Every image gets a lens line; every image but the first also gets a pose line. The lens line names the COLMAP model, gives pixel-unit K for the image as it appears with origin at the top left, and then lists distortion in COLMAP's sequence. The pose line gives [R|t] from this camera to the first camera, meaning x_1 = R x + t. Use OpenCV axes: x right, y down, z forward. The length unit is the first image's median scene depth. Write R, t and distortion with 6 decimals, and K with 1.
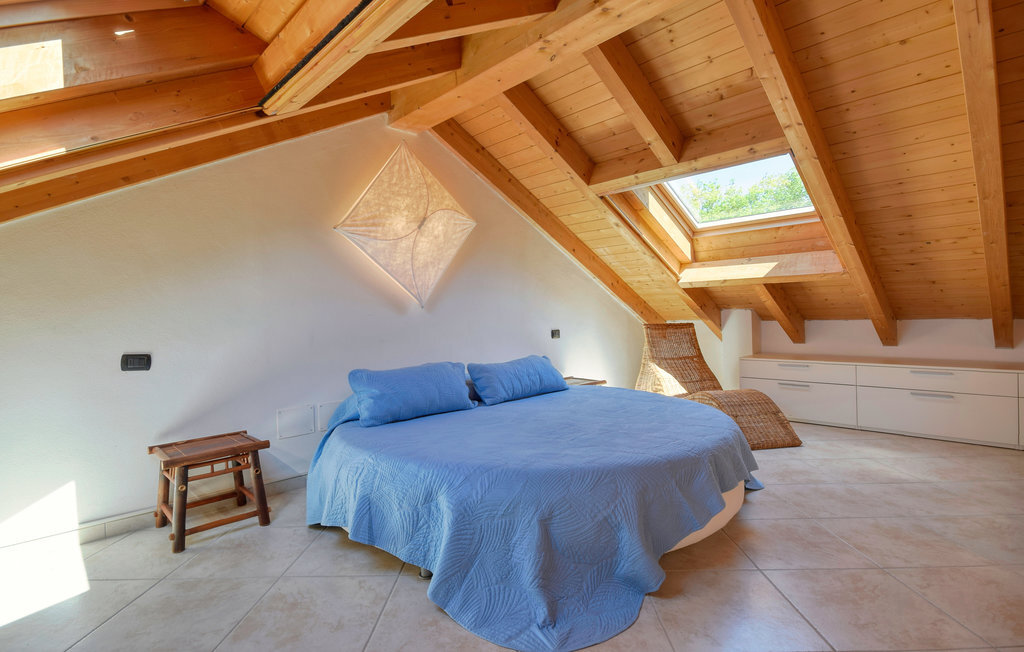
lens RADIAL K [[495.6, 0, 522.2], [0, 495.6, 321.1], [0, 0, 1]] dist [-0.000206, 0.000313]
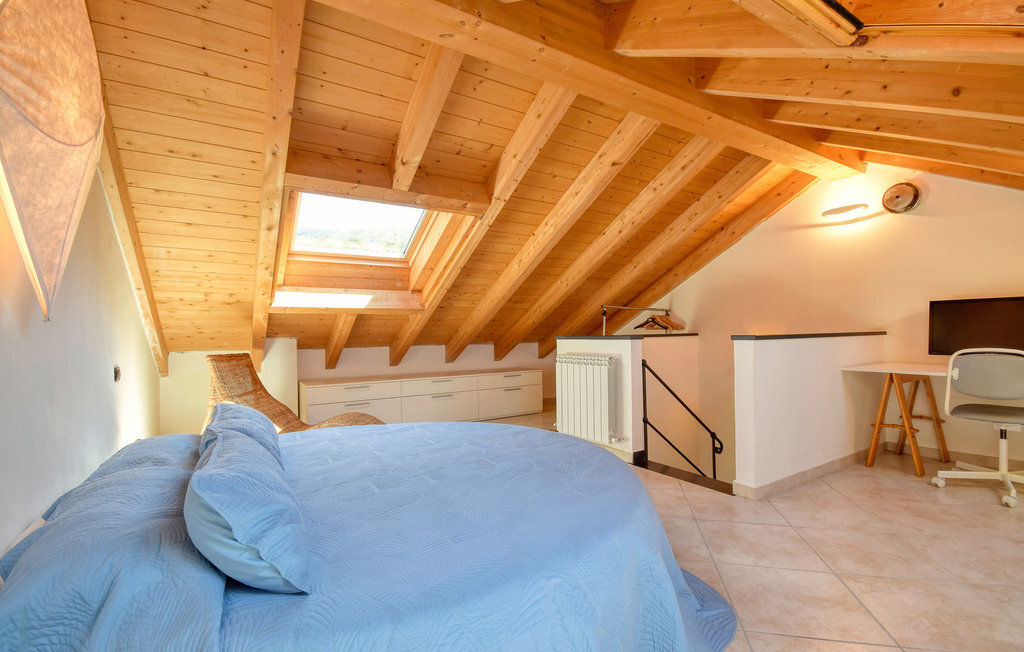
lens RADIAL K [[458.1, 0, 506.7], [0, 458.1, 328.9], [0, 0, 1]] dist [-0.001496, -0.000437]
pose [[0.180442, 0.028080, 0.983185, -0.495937], [0.022853, 0.999203, -0.032731, -0.002796], [-0.983320, 0.028375, 0.179656, 0.561959]]
